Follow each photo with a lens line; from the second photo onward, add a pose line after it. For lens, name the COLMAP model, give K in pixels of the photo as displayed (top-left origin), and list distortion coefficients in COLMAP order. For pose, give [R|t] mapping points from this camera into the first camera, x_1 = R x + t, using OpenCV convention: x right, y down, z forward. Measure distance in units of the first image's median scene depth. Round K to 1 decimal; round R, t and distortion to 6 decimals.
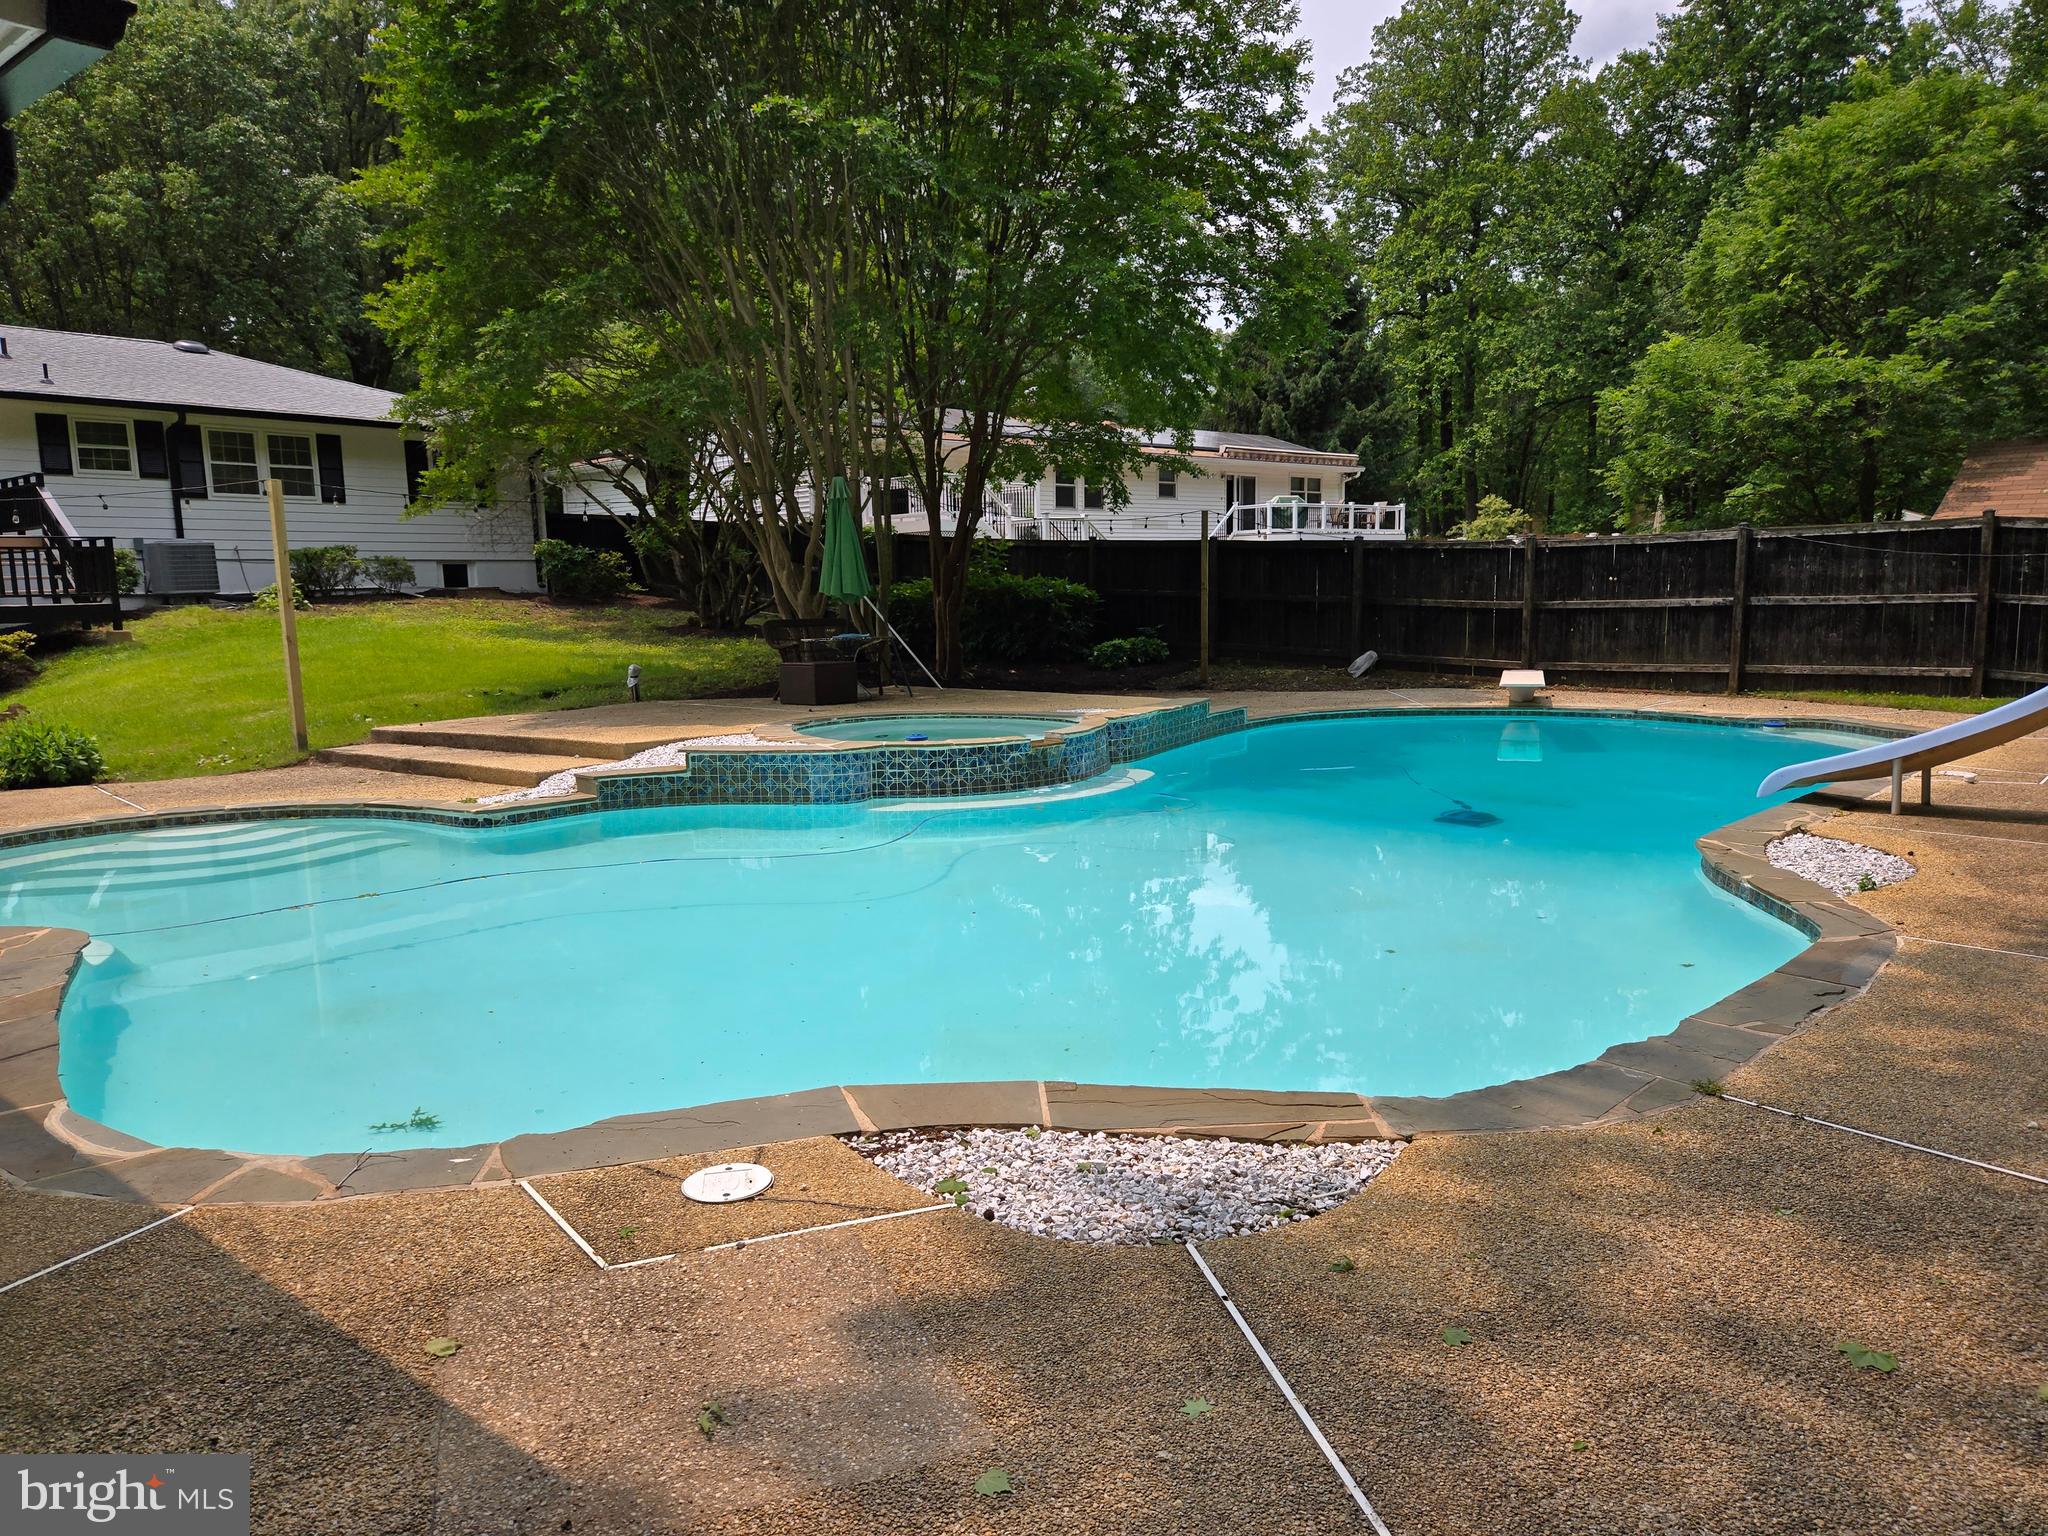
lens RADIAL K [[1367.8, 0, 1001.5], [0, 1367.8, 770.8], [0, 0, 1]] dist [0.063548, -0.055377]
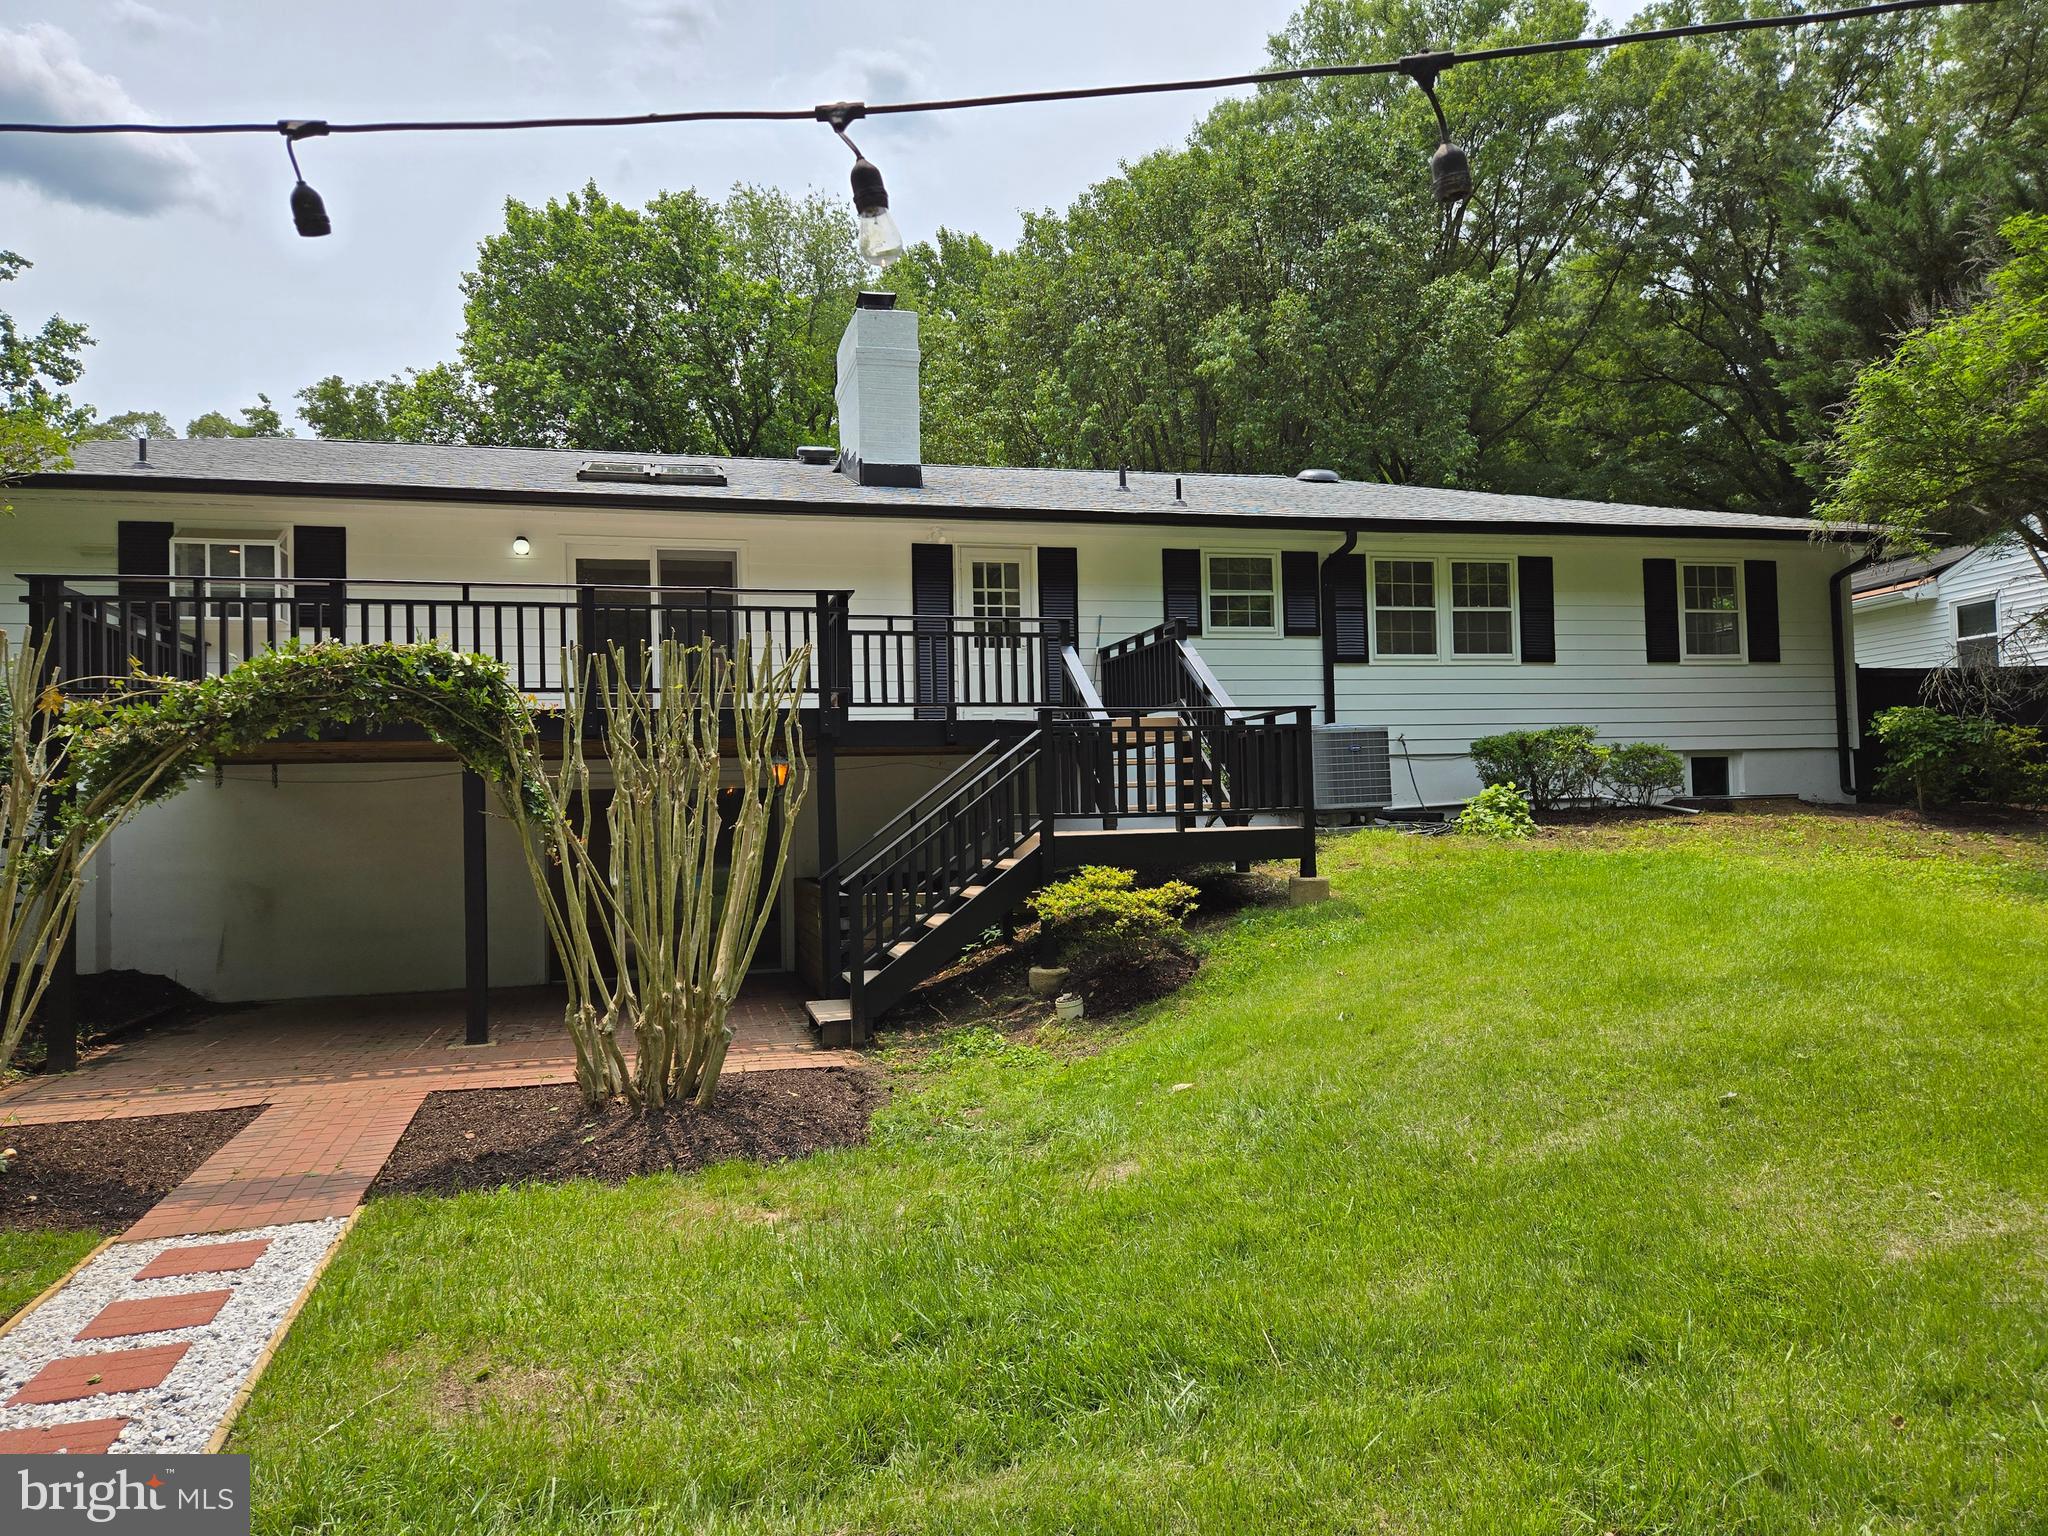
lens RADIAL K [[1367.8, 0, 1001.5], [0, 1367.8, 770.8], [0, 0, 1]] dist [0.063548, -0.055377]
pose [[0.798586, -0.015224, -0.601688, -0.321247], [-0.076746, 0.988944, -0.126882, -0.050907], [0.596967, 0.147503, 0.788589, 0.395906]]
